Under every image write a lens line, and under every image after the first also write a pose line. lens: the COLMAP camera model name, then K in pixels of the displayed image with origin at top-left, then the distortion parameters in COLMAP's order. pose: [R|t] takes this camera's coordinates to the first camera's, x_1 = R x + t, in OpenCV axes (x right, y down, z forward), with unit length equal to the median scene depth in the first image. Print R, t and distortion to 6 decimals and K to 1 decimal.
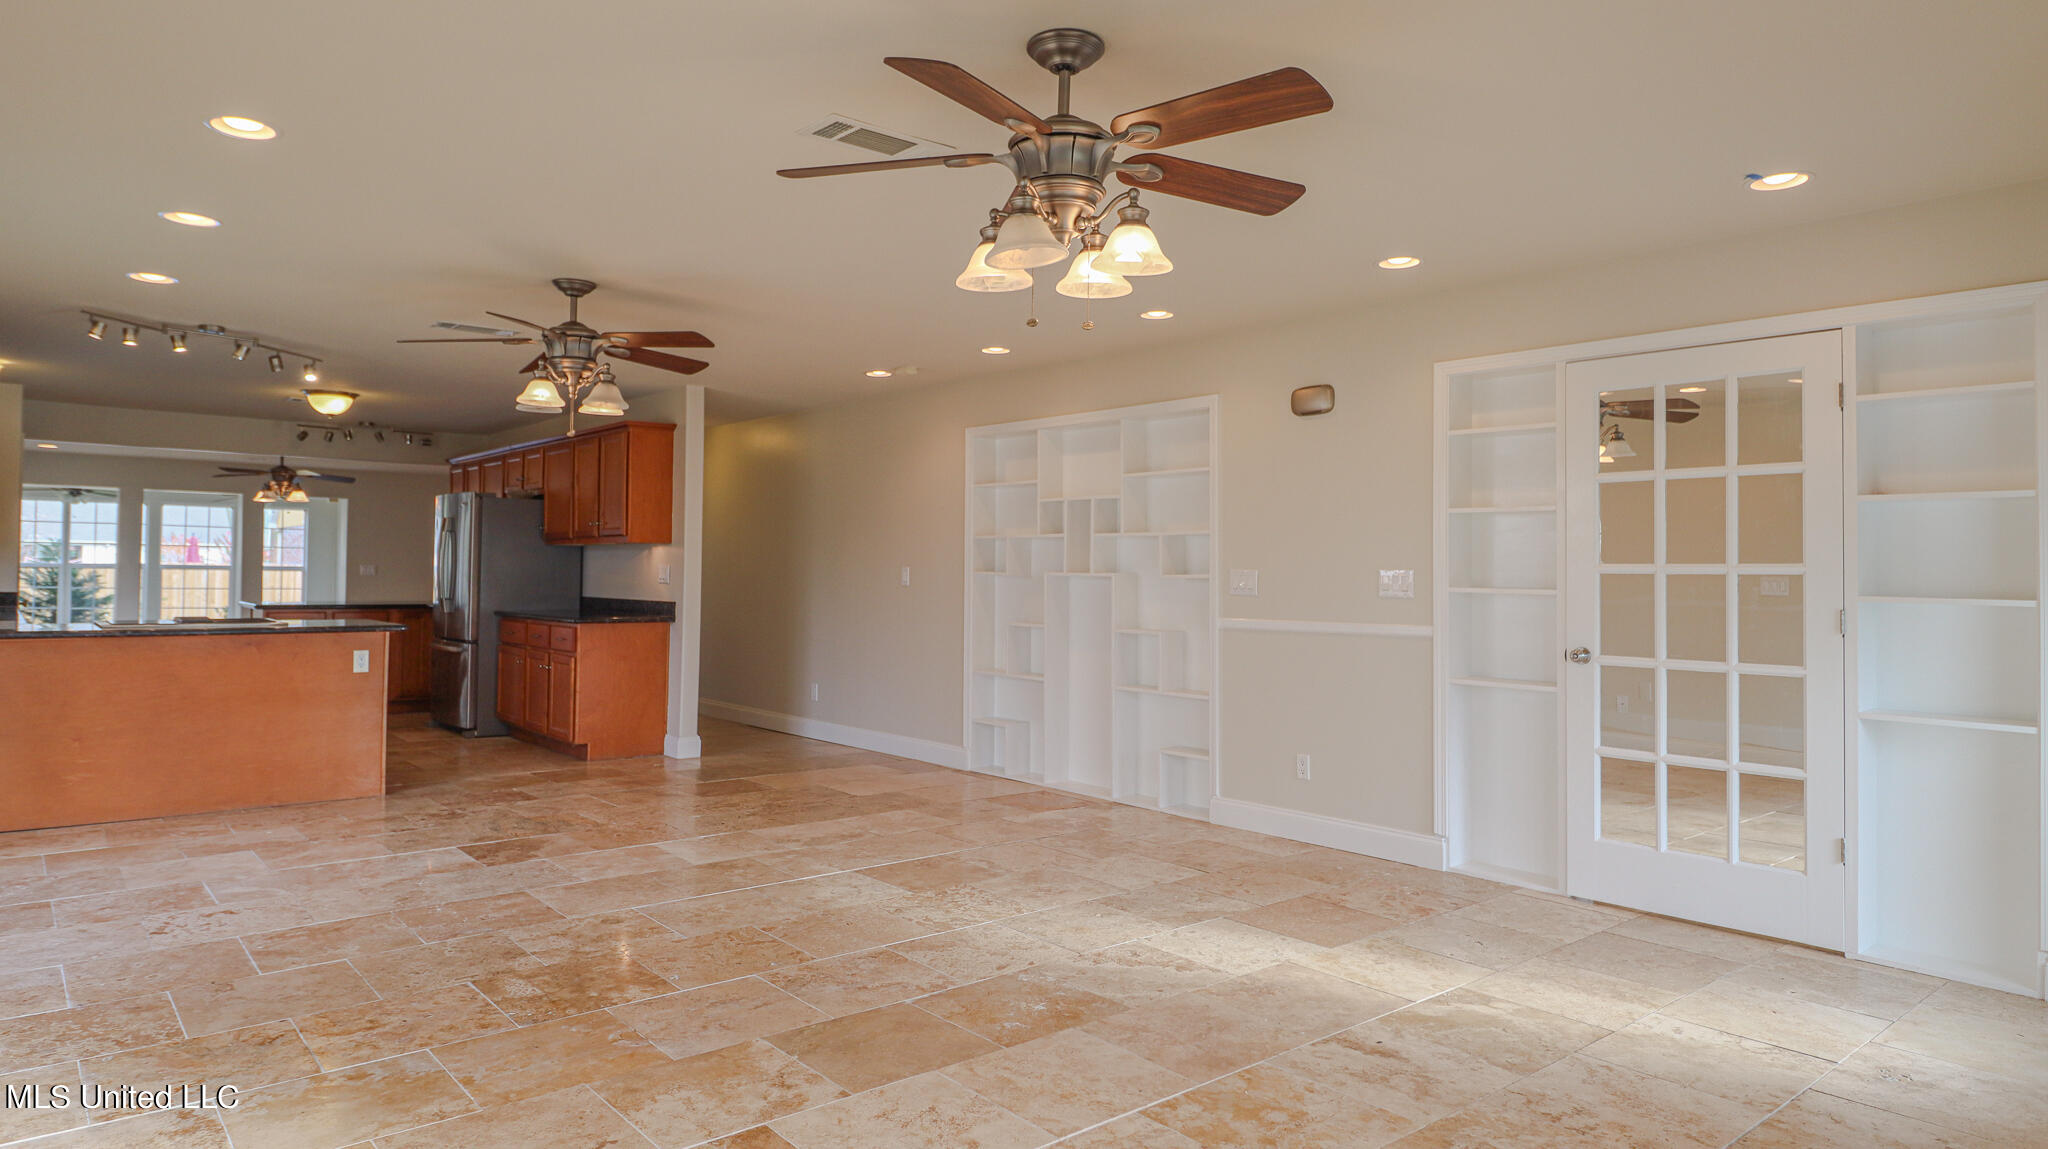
lens RADIAL K [[1220.8, 0, 1016.6], [0, 1220.8, 565.7], [0, 0, 1]] dist [-0.000214, -0.003733]
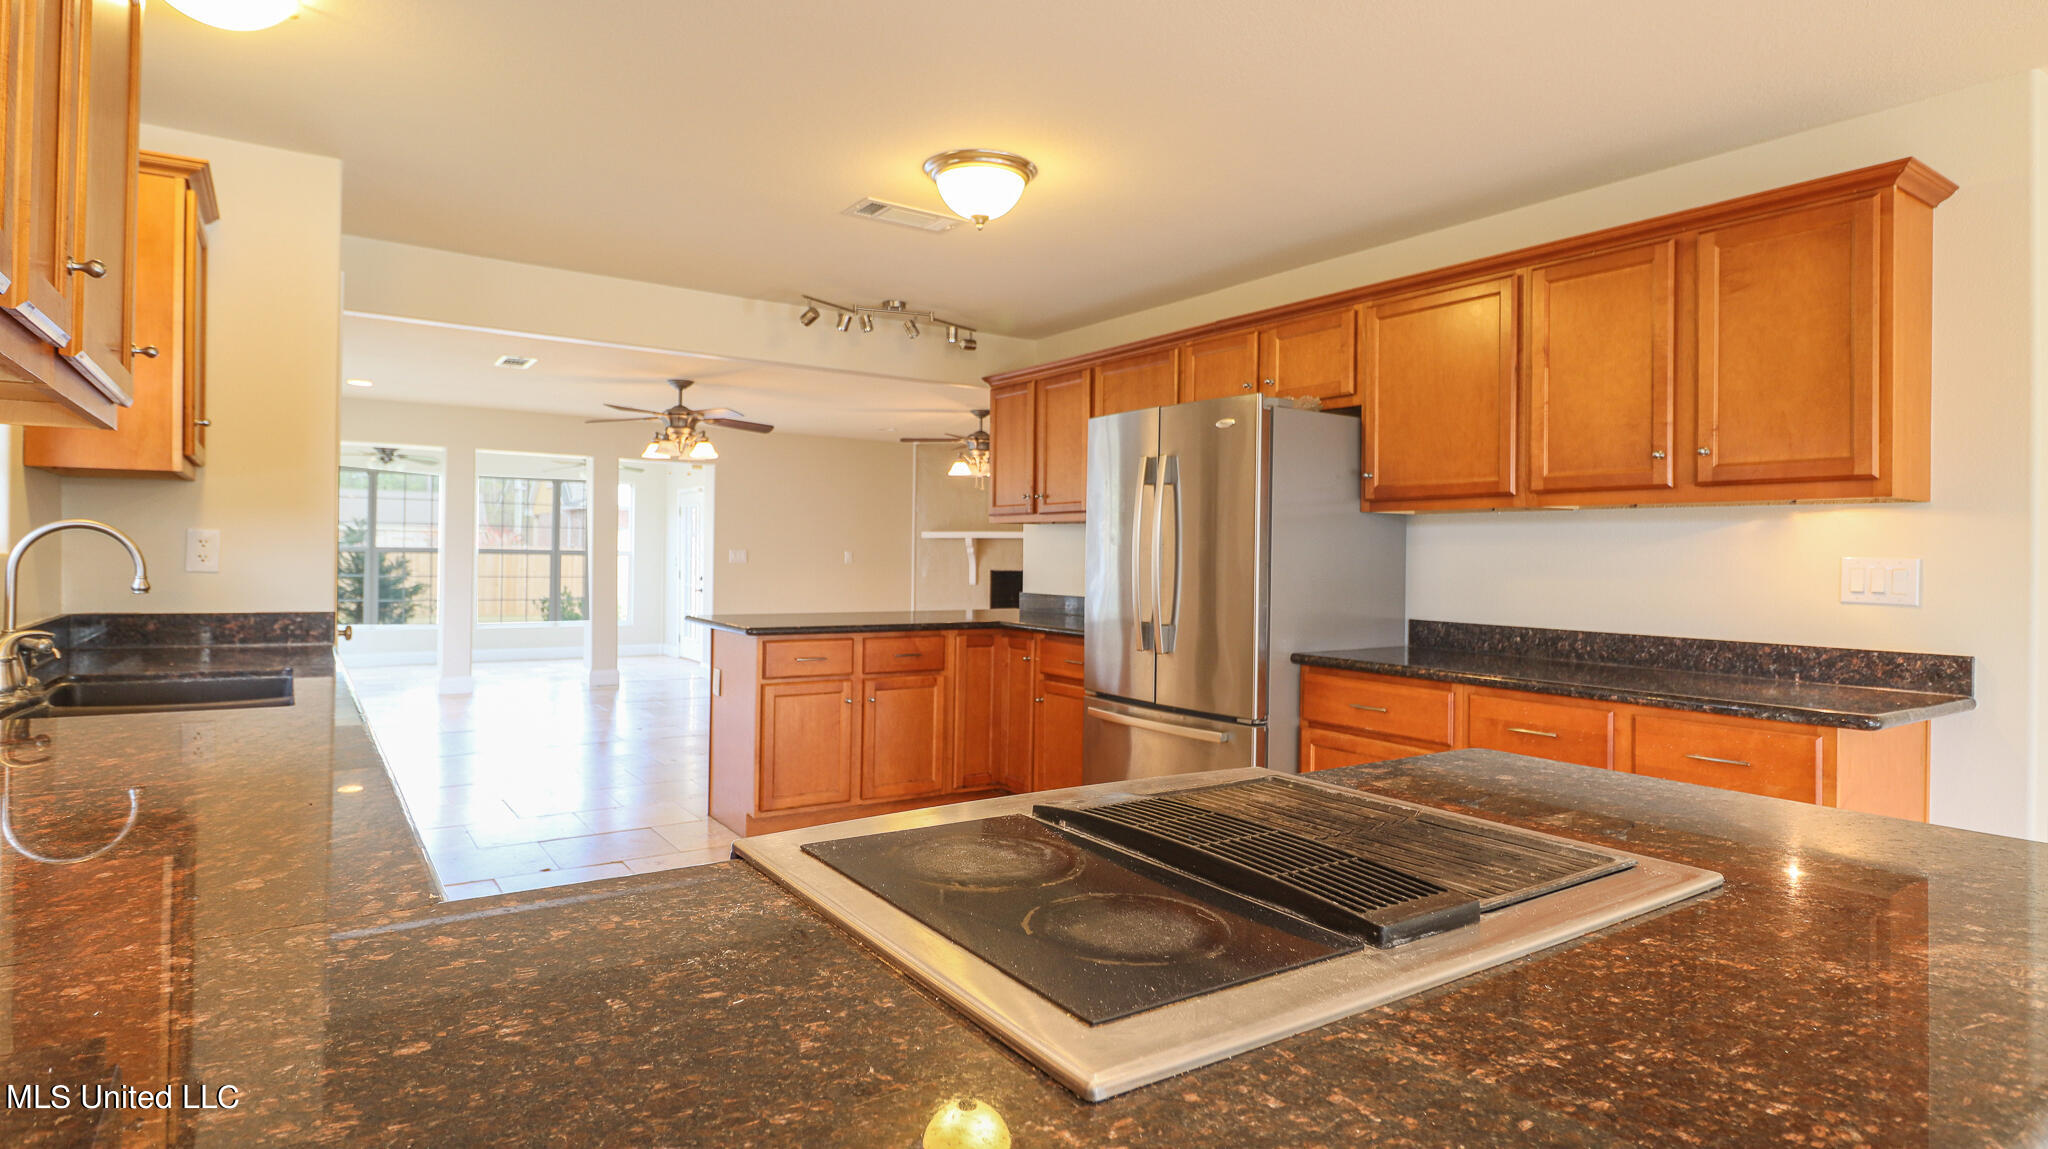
lens RADIAL K [[1063.8, 0, 1015.8], [0, 1063.8, 555.4], [0, 0, 1]] dist [0.001802, -0.000199]
pose [[0.994713, 0.005454, -0.102550, -0.257669], [-0.005171, 0.999982, 0.003030, -0.000285], [0.102564, -0.002484, 0.994723, 0.308628]]
